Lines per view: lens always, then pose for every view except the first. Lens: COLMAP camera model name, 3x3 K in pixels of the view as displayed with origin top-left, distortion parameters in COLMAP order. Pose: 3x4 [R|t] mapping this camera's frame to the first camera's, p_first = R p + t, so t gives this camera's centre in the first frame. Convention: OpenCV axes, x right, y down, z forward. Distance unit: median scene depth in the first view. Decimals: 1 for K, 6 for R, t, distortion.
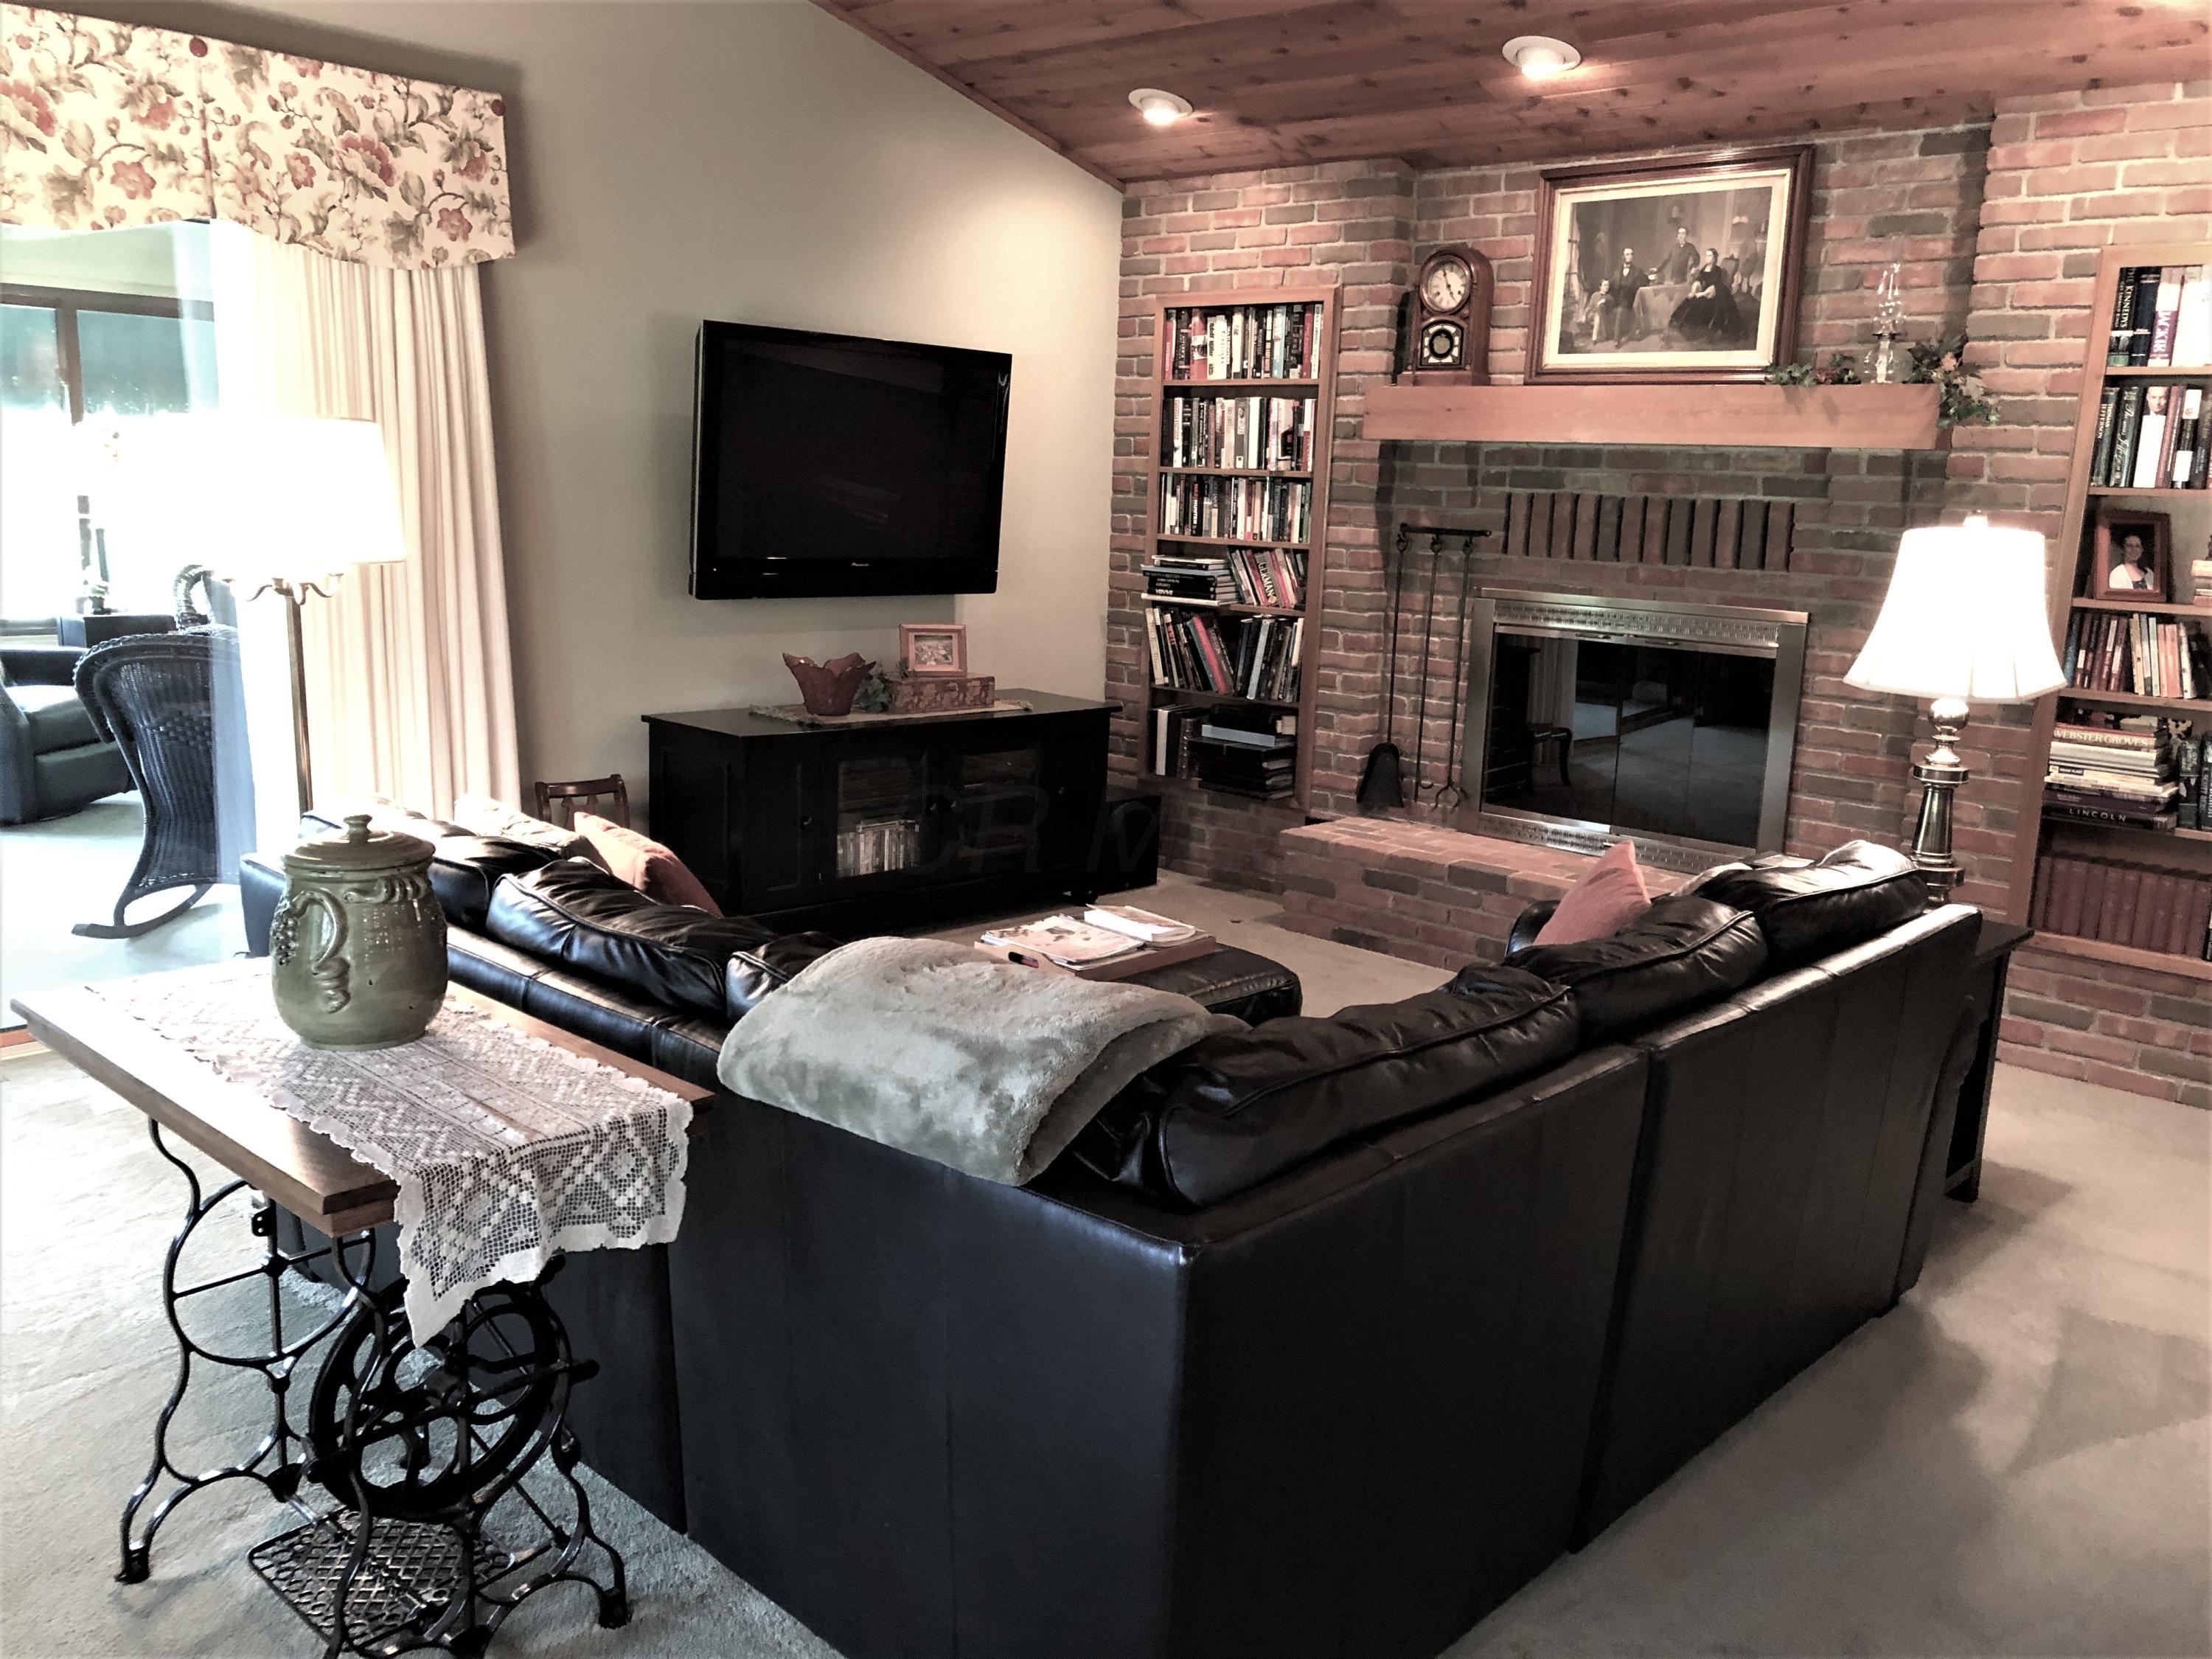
lens RADIAL K [[1819.2, 0, 1112.6], [0, 1819.2, 842.1], [0, 0, 1]] dist [0.073589, -0.070860]
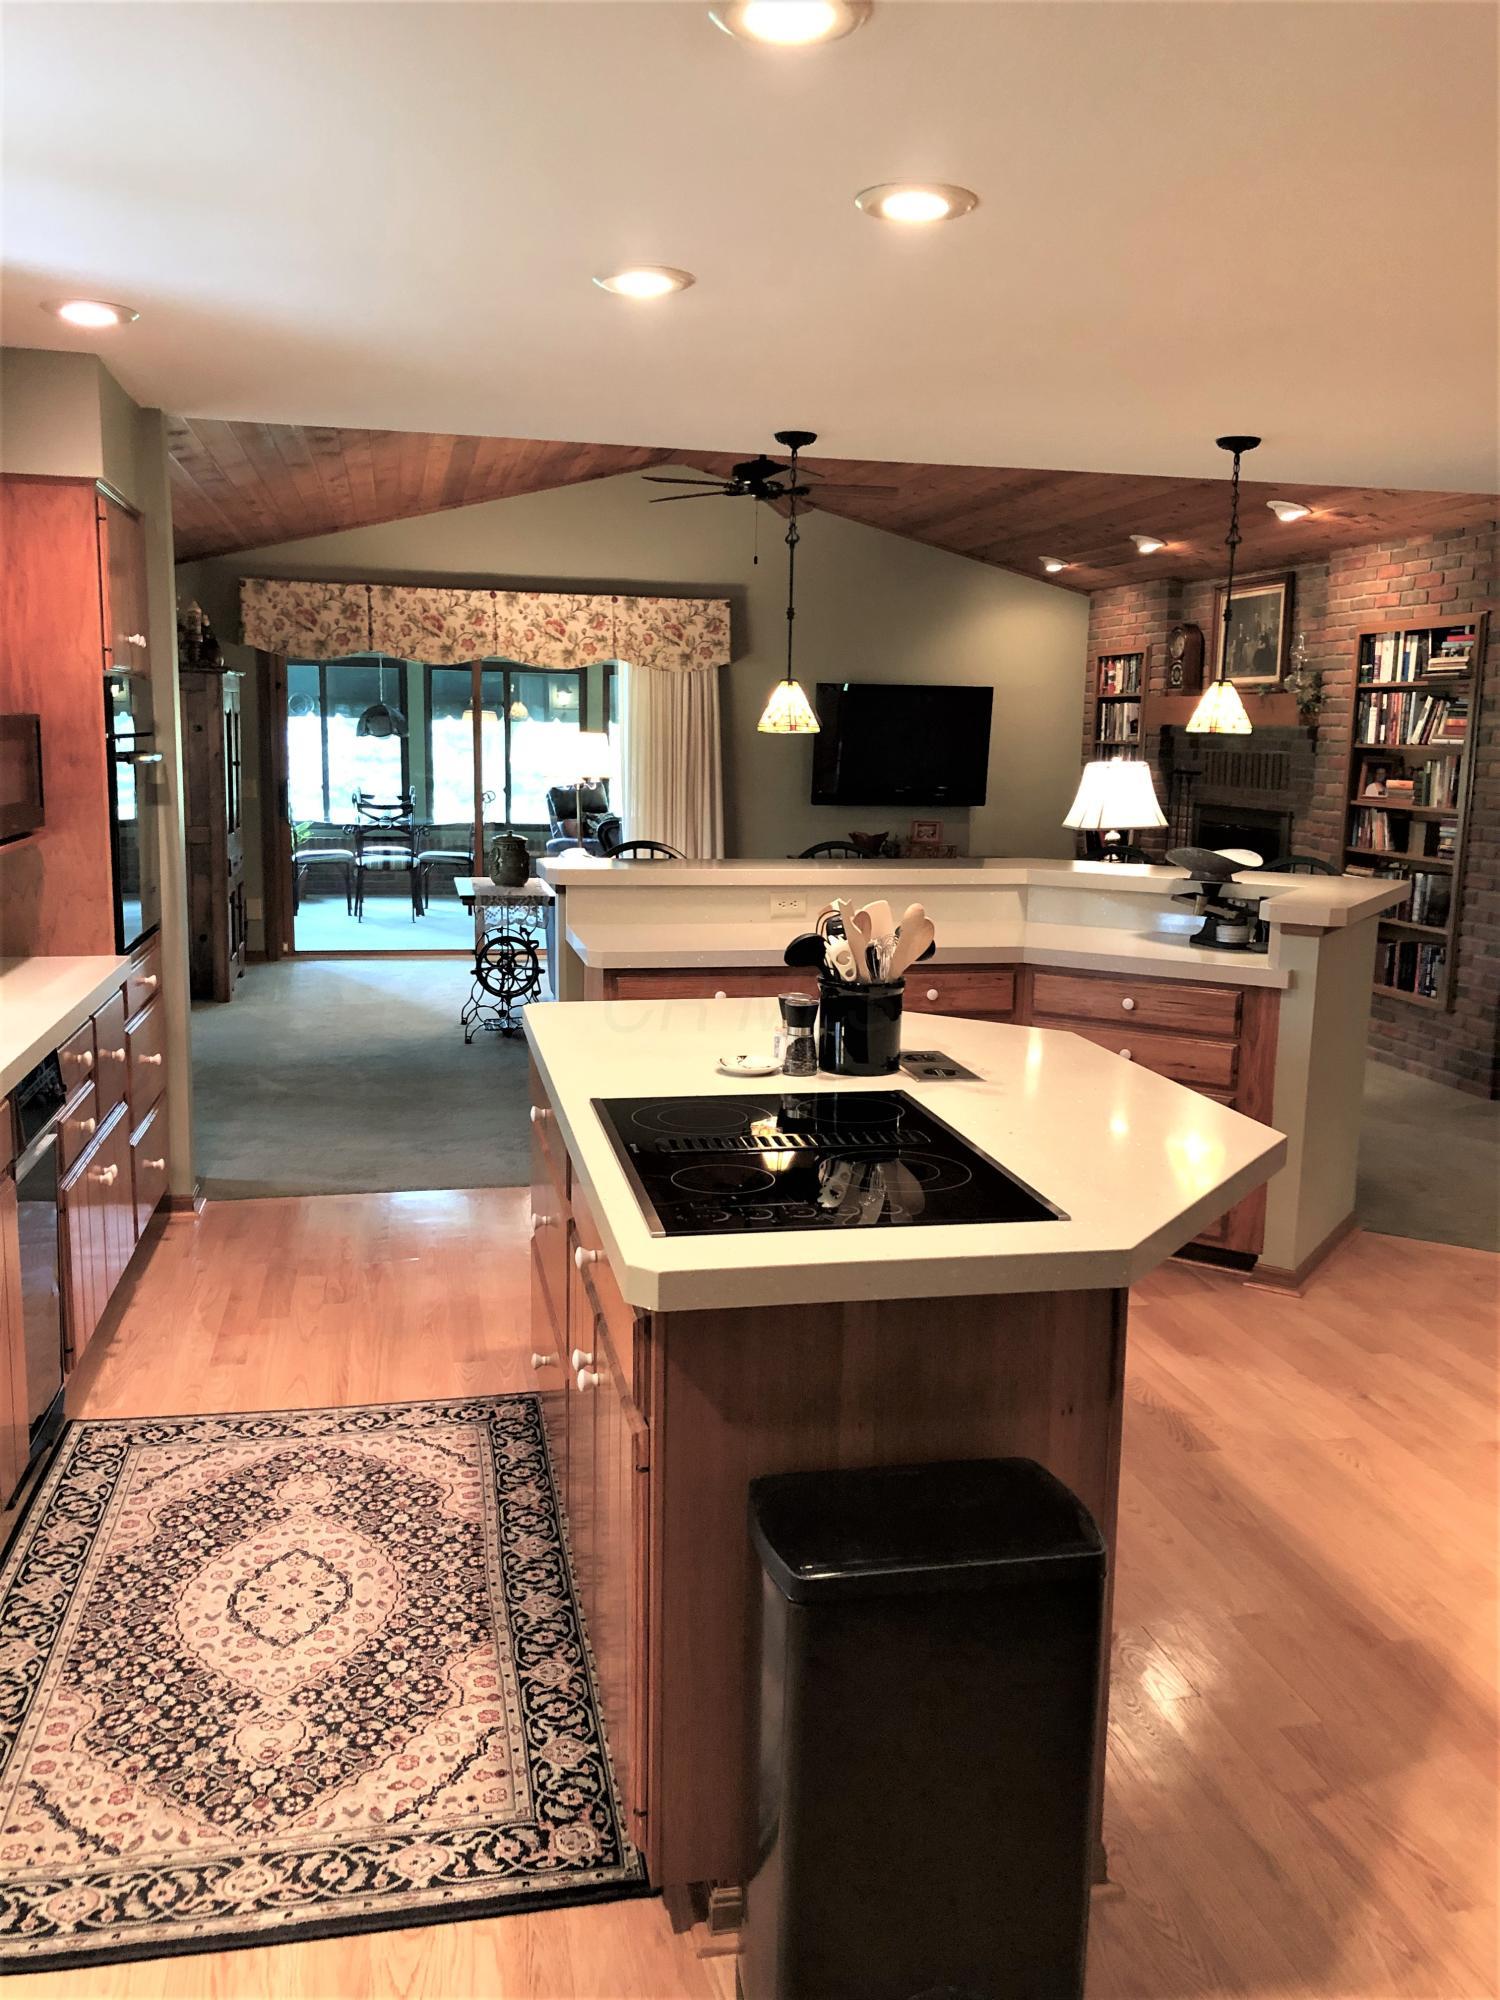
lens RADIAL K [[1644.9, 0, 753.3], [0, 1644.9, 993.1], [0, 0, 1]] dist [0.073589, -0.070860]
pose [[0.818500, 0.068683, -0.570386, 1.058328], [-0.101191, 0.994541, -0.025451, 0.186575], [0.565525, 0.078550, 0.820982, -0.813503]]
